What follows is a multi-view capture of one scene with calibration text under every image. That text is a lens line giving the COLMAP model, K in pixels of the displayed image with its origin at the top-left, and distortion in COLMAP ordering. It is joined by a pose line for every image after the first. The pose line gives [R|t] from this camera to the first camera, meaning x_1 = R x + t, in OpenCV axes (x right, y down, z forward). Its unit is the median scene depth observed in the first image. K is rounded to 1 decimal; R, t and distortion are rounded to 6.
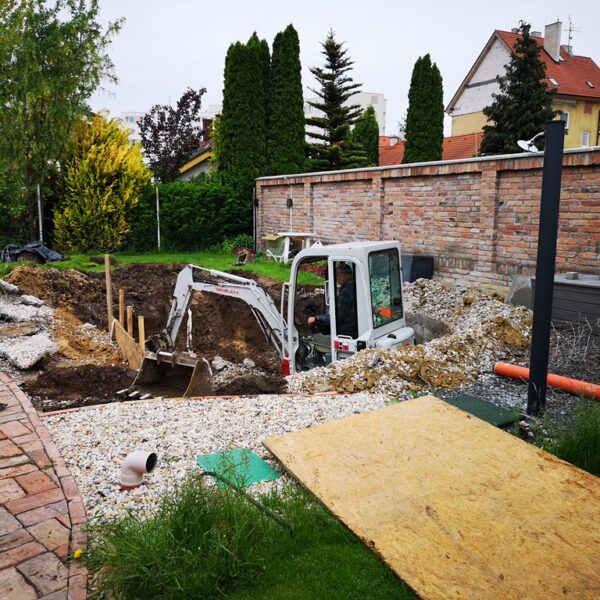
lens RADIAL K [[615.5, 0, 300.0], [0, 615.5, 300.0], [0, 0, 1]] dist [0.018765, -0.001995]
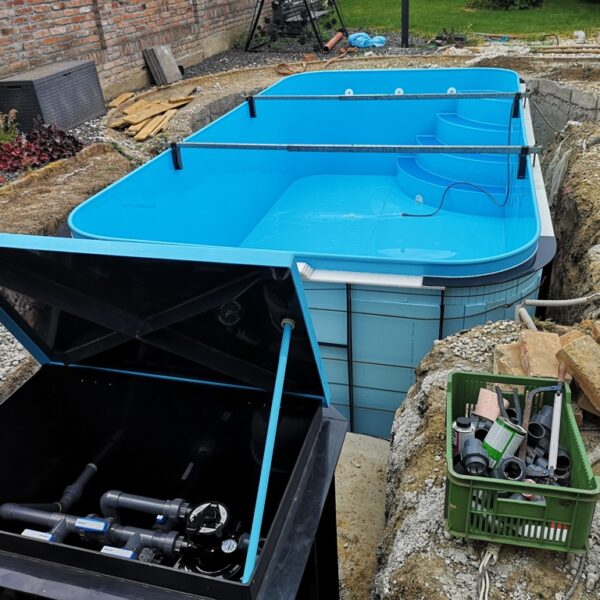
lens RADIAL K [[615.5, 0, 300.0], [0, 615.5, 300.0], [0, 0, 1]] dist [0.018765, -0.001995]
pose [[-0.747218, -0.286910, 0.599456, -0.405592], [0.156739, 0.800482, 0.578500, -0.189634], [-0.645831, 0.526224, -0.553164, 1.202839]]
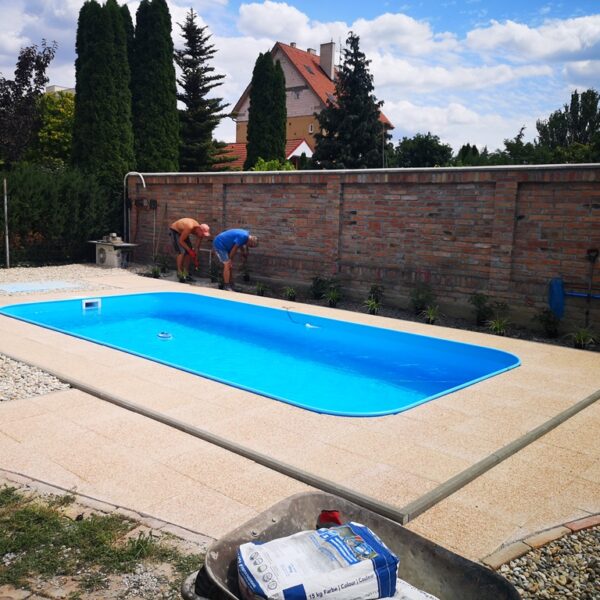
lens RADIAL K [[615.5, 0, 300.0], [0, 615.5, 300.0], [0, 0, 1]] dist [0.018765, -0.001995]
pose [[0.922916, -0.027462, 0.384022, -0.266879], [0.028882, 0.999581, 0.002069, -0.034425], [-0.383917, 0.009182, 0.923322, 0.213230]]
